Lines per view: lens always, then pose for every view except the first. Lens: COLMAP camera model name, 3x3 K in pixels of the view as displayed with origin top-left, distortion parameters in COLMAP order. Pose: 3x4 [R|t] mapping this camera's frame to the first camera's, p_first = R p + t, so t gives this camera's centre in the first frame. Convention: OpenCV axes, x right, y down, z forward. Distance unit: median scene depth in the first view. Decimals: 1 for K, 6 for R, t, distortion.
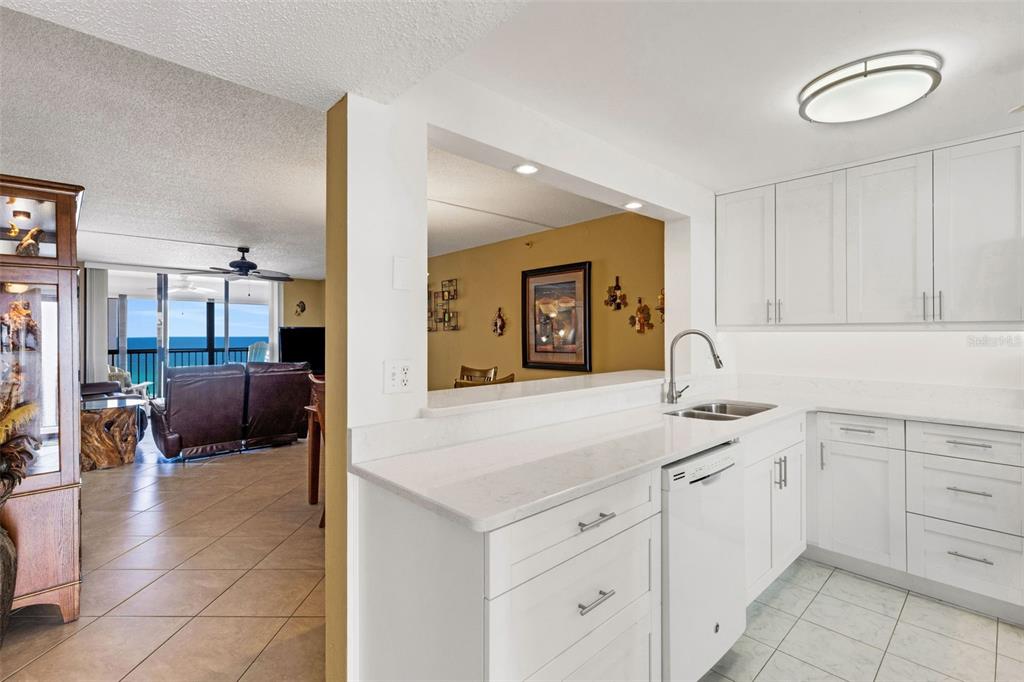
lens RADIAL K [[469.9, 0, 510.8], [0, 469.9, 331.8], [0, 0, 1]] dist [0.002191, -0.000007]
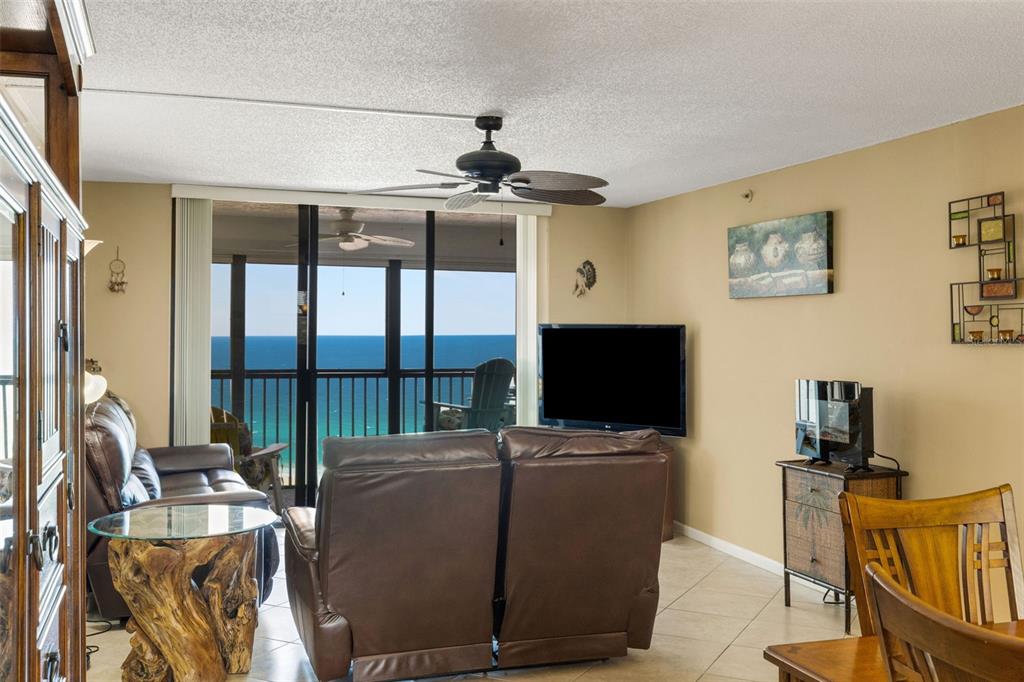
lens RADIAL K [[1020.2, 0, 513.9], [0, 1020.2, 313.1], [0, 0, 1]] dist [-0.009997, -0.007403]
pose [[0.908515, 0.000431, -0.417853, -0.285201], [-0.006703, 0.999886, -0.013544, -0.014822], [0.417799, 0.015106, 0.908414, 0.366418]]
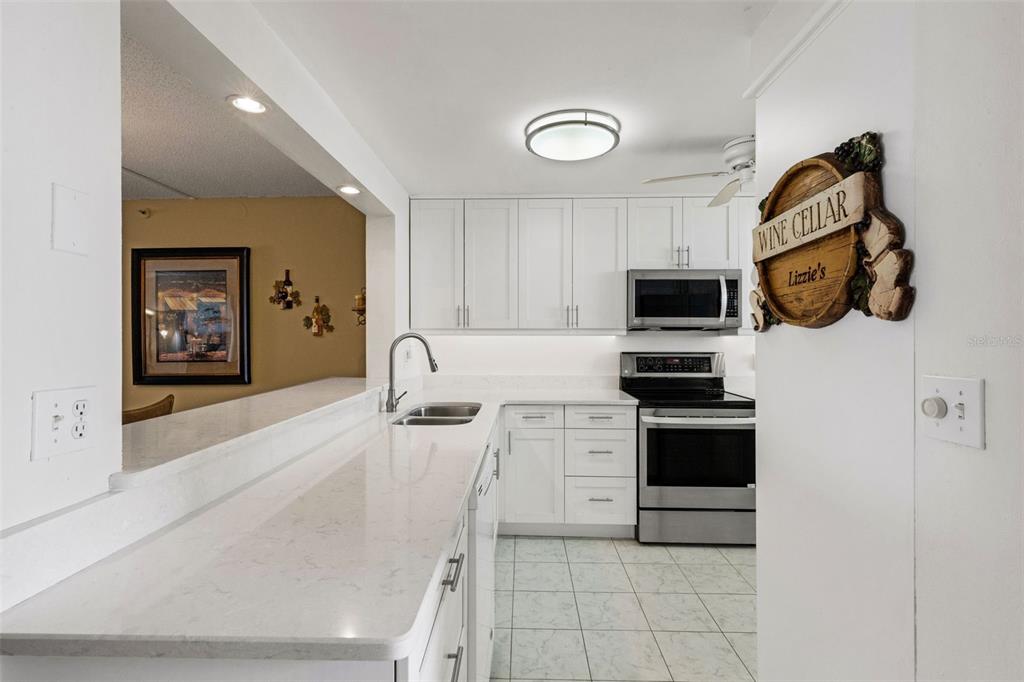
lens RADIAL K [[471.0, 0, 506.4], [0, 471.0, 338.0], [0, 0, 1]] dist [0.002463, -0.000369]
pose [[0.705899, -0.000303, 0.708313, -0.099003], [-0.004281, 0.999980, 0.004694, 0.000208], [-0.708300, -0.006346, 0.705883, 0.113747]]
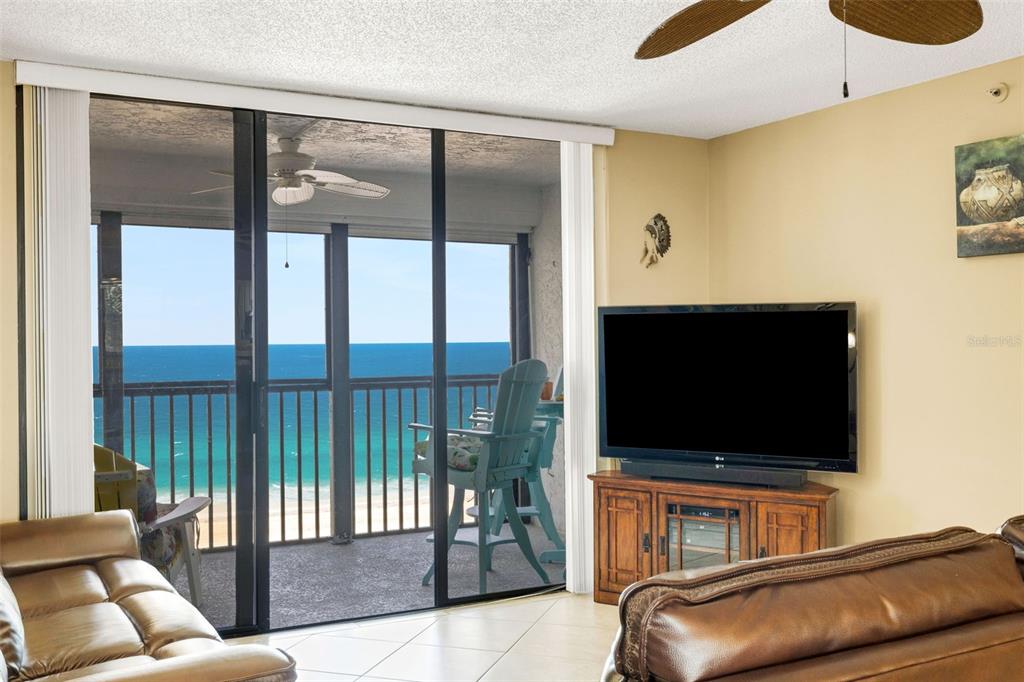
lens RADIAL K [[1024.8, 0, 512.0], [0, 1024.8, 341.0], [0, 0, 1]] dist [0.008898, -0.007673]
pose [[0.963641, -0.001615, -0.267195, -0.778991], [0.003660, 0.999968, 0.007155, 0.011479], [0.267175, -0.007873, 0.963616, 0.833388]]
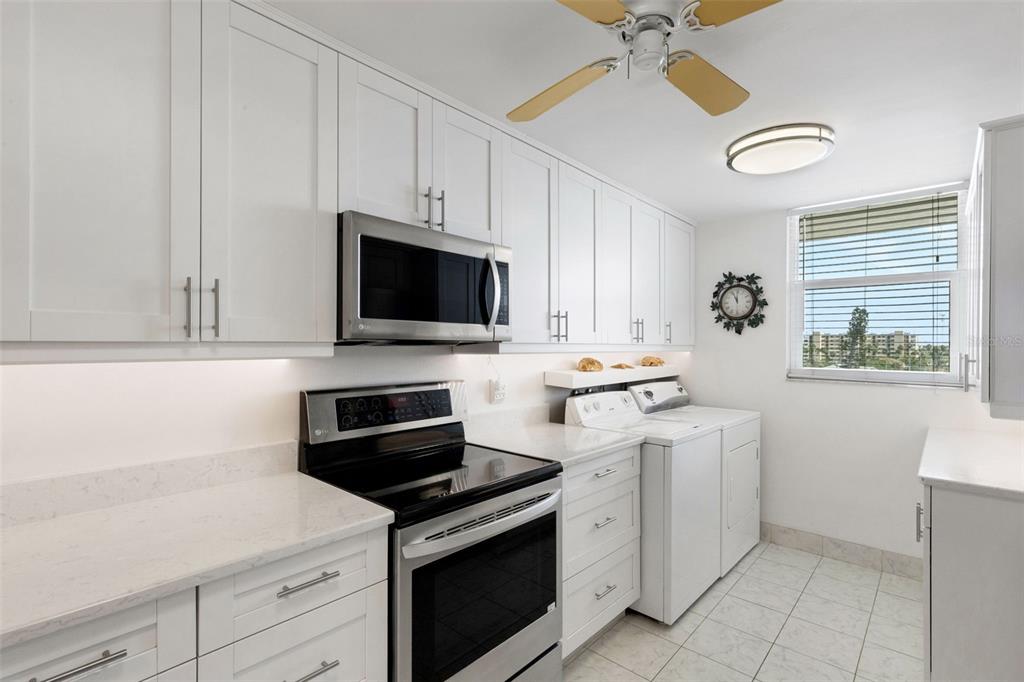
lens RADIAL K [[482.2, 0, 502.5], [0, 482.2, 343.8], [0, 0, 1]] dist [0.007399, 0.000368]
pose [[-0.070933, 0.004443, 0.997471, 0.219522], [-0.006849, 0.999964, -0.004941, -0.010249], [-0.997458, -0.007182, -0.070900, 0.419451]]
